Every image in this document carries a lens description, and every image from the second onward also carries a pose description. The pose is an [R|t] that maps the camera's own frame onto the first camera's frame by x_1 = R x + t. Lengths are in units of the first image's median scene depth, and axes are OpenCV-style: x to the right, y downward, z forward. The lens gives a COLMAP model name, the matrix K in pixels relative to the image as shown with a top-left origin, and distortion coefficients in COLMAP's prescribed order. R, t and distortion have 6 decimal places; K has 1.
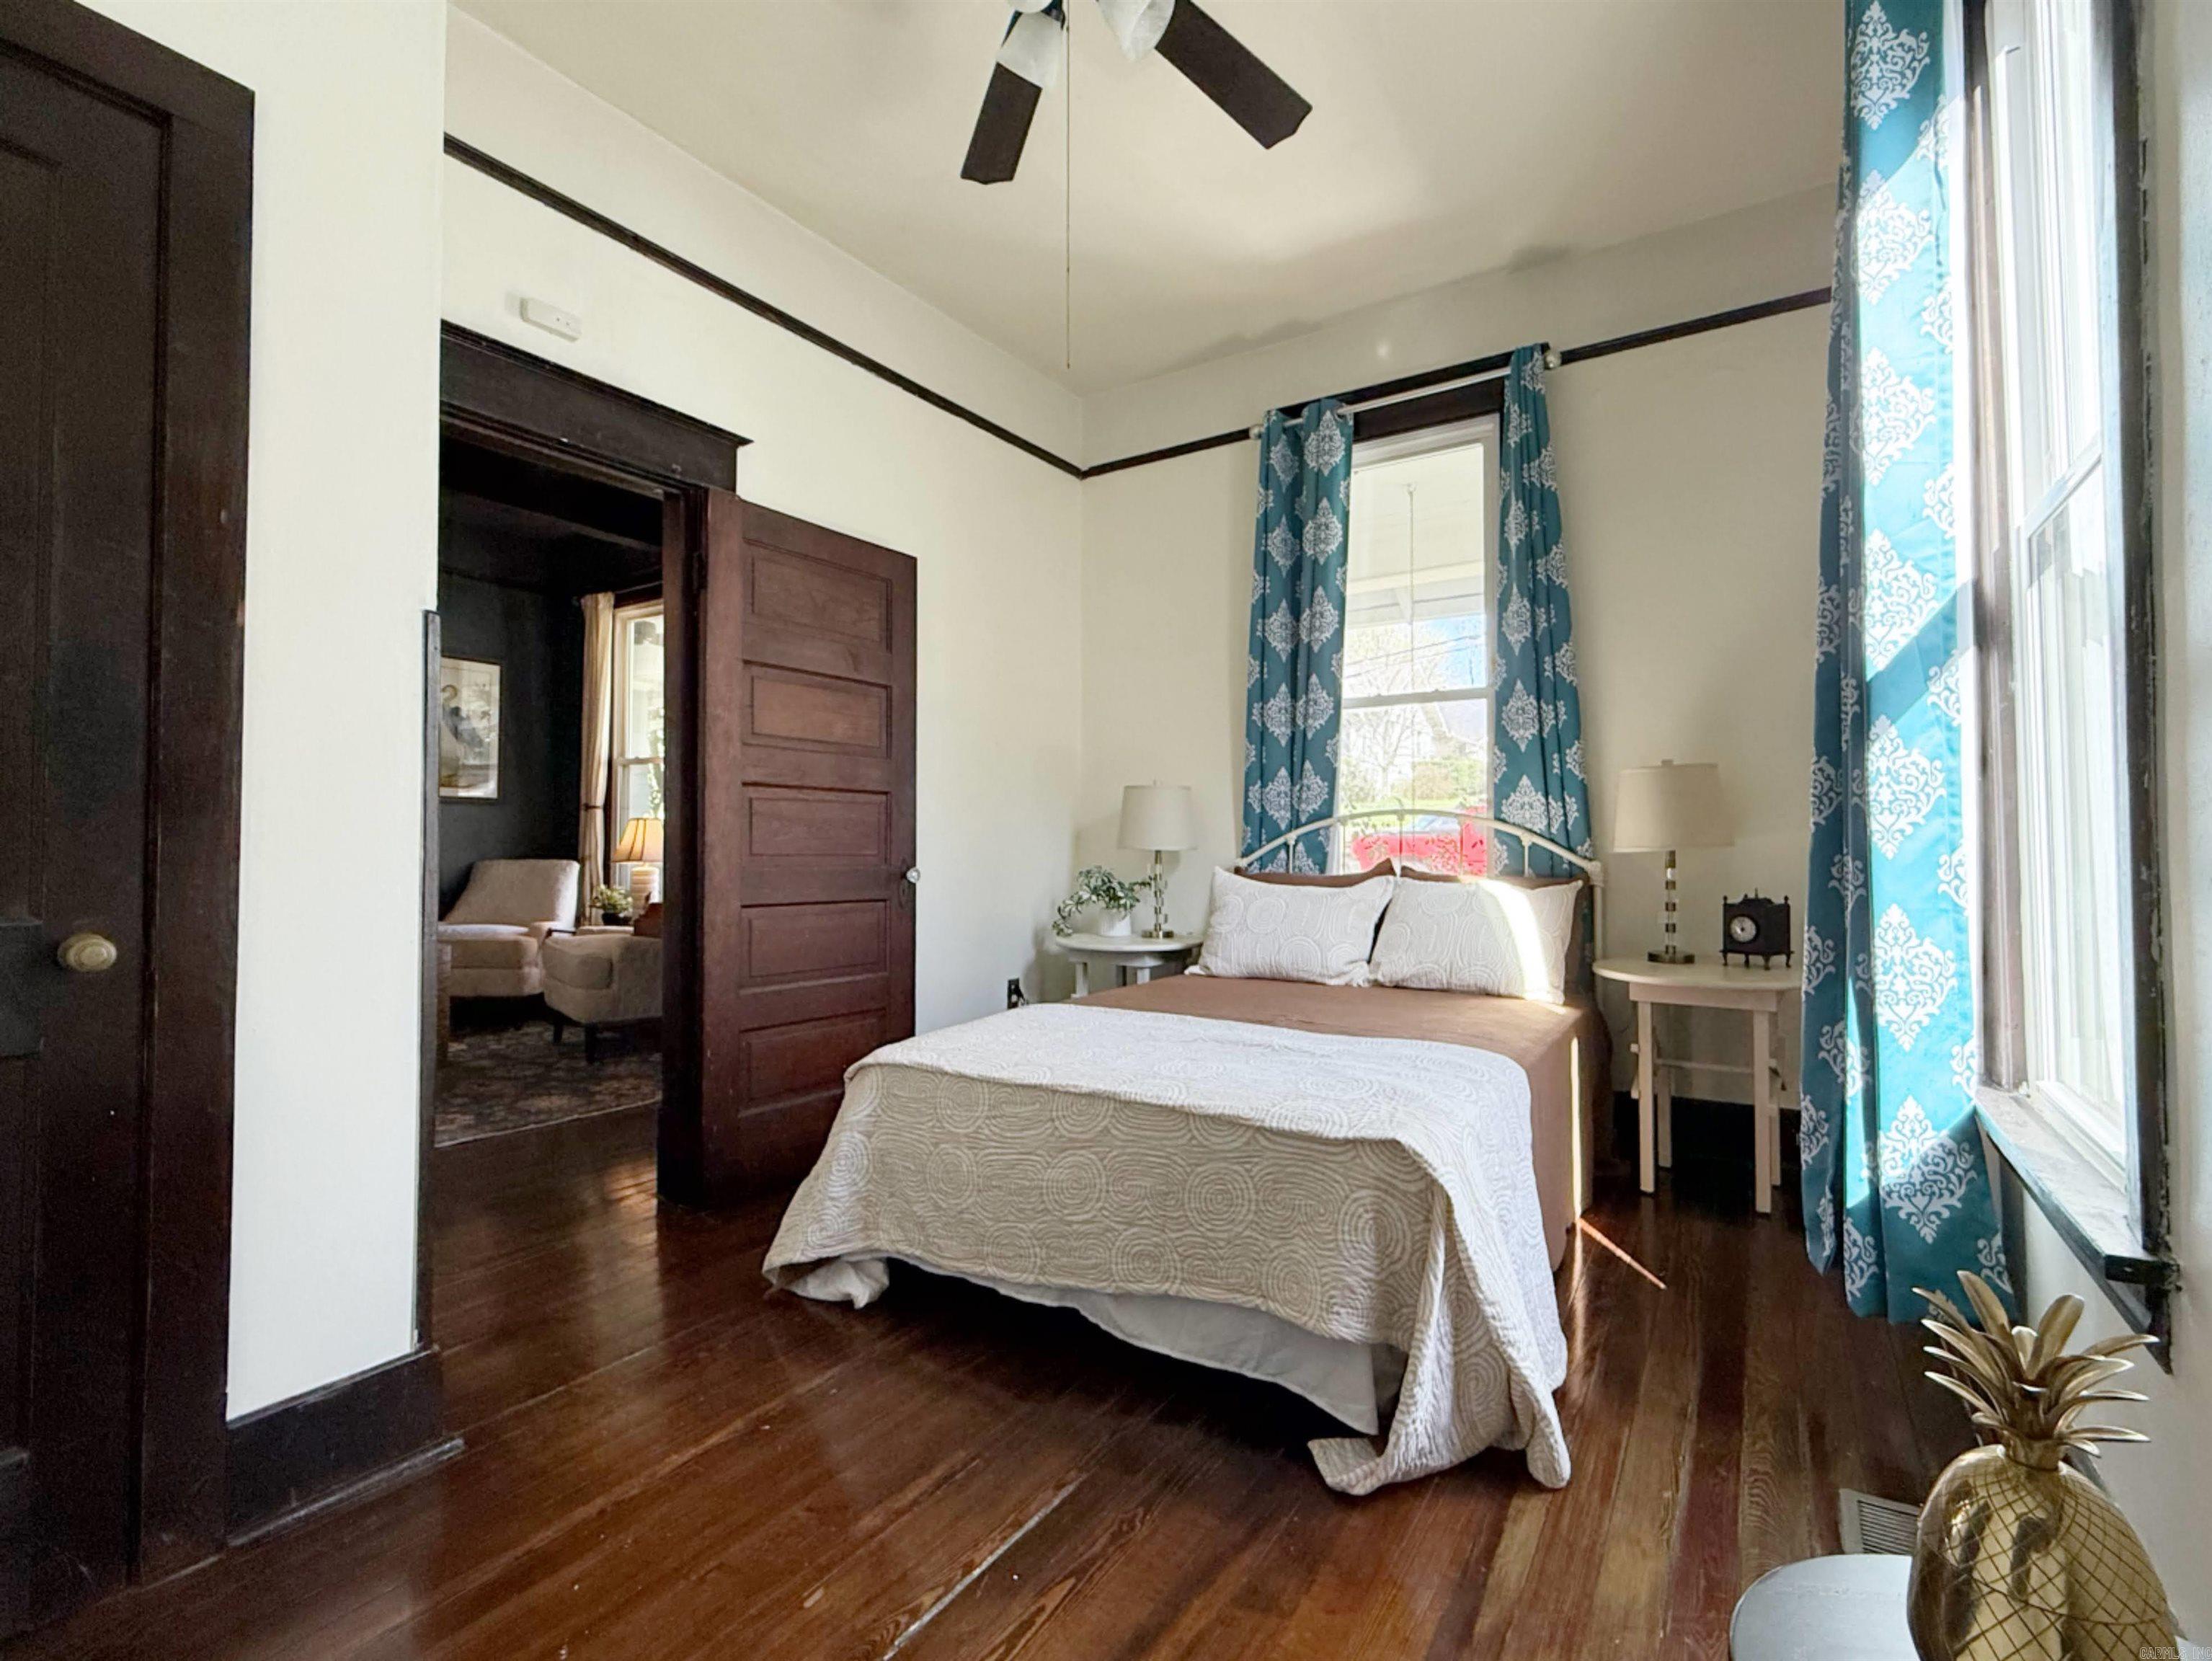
lens RADIAL K [[999.3, 0, 1111.6], [0, 999.3, 828.7], [0, 0, 1]] dist [0.000552, 0.000144]
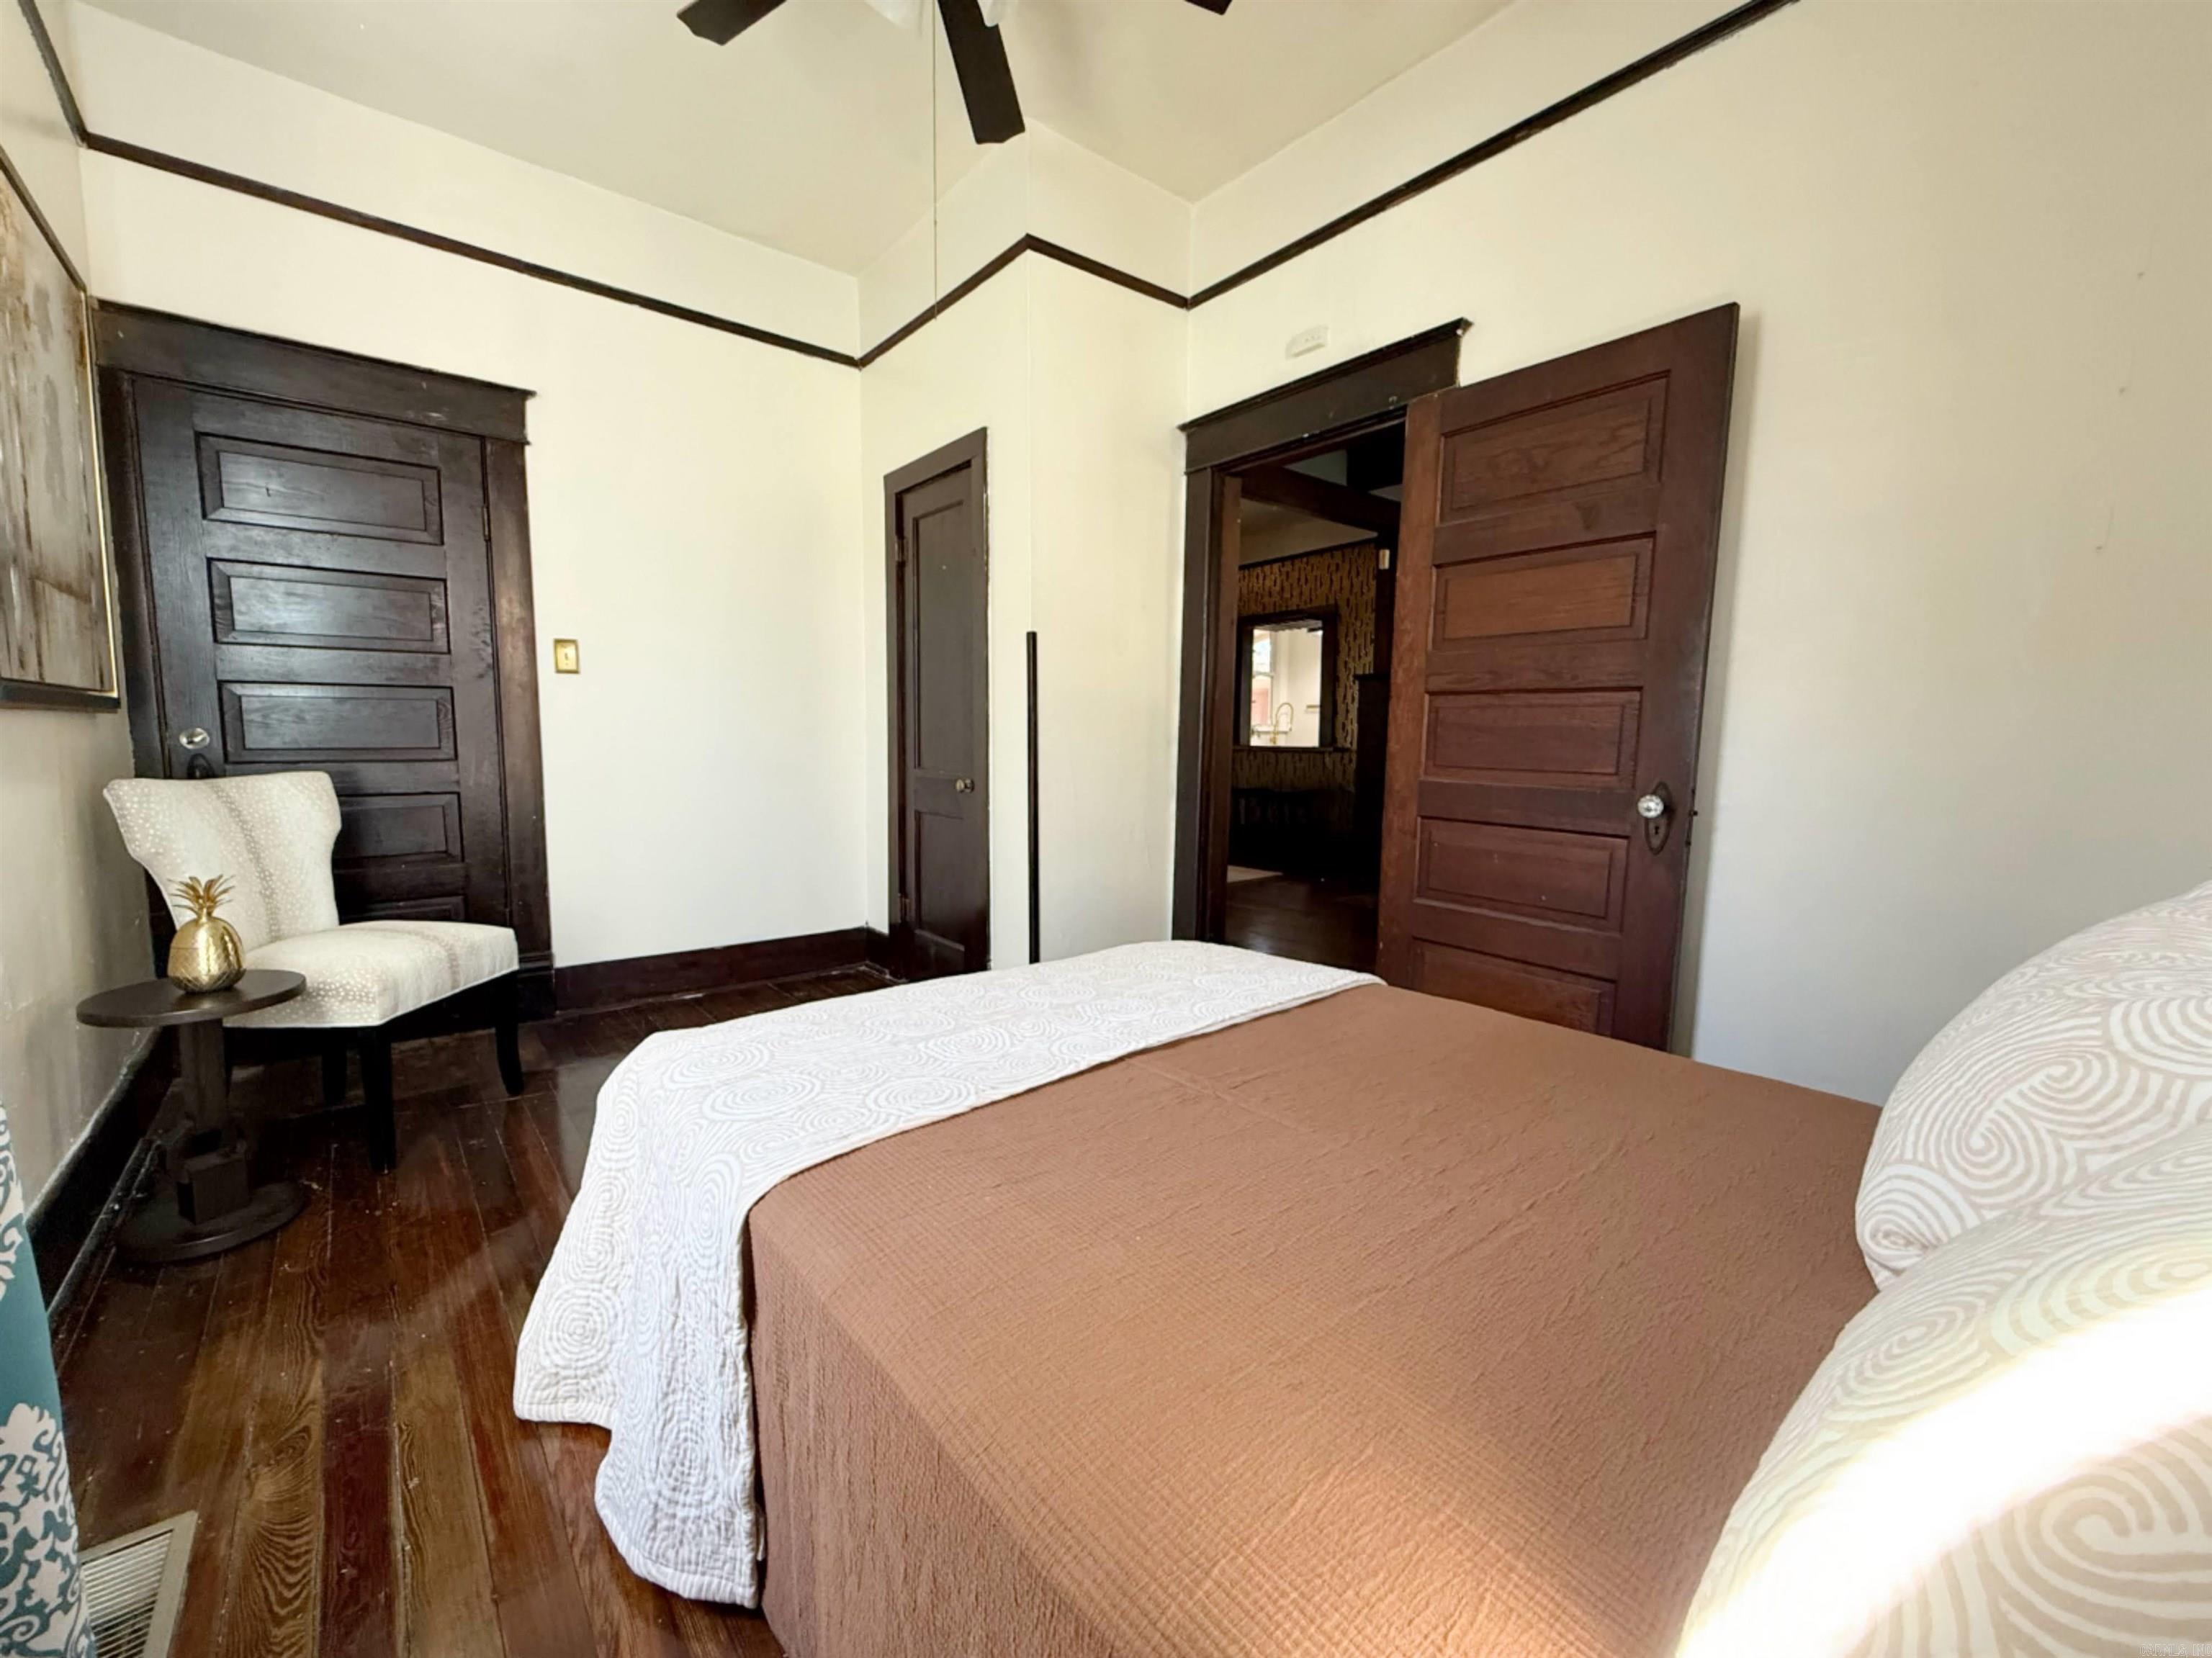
lens RADIAL K [[883.9, 0, 1108.7], [0, 883.9, 824.4], [0, 0, 1]] dist [0.000671, -0.000521]
pose [[-0.278323, 0.090157, -0.956247, 0.560529], [0.005513, 0.995718, 0.092273, 0.001160], [0.960472, 0.020410, -0.277629, 0.930431]]
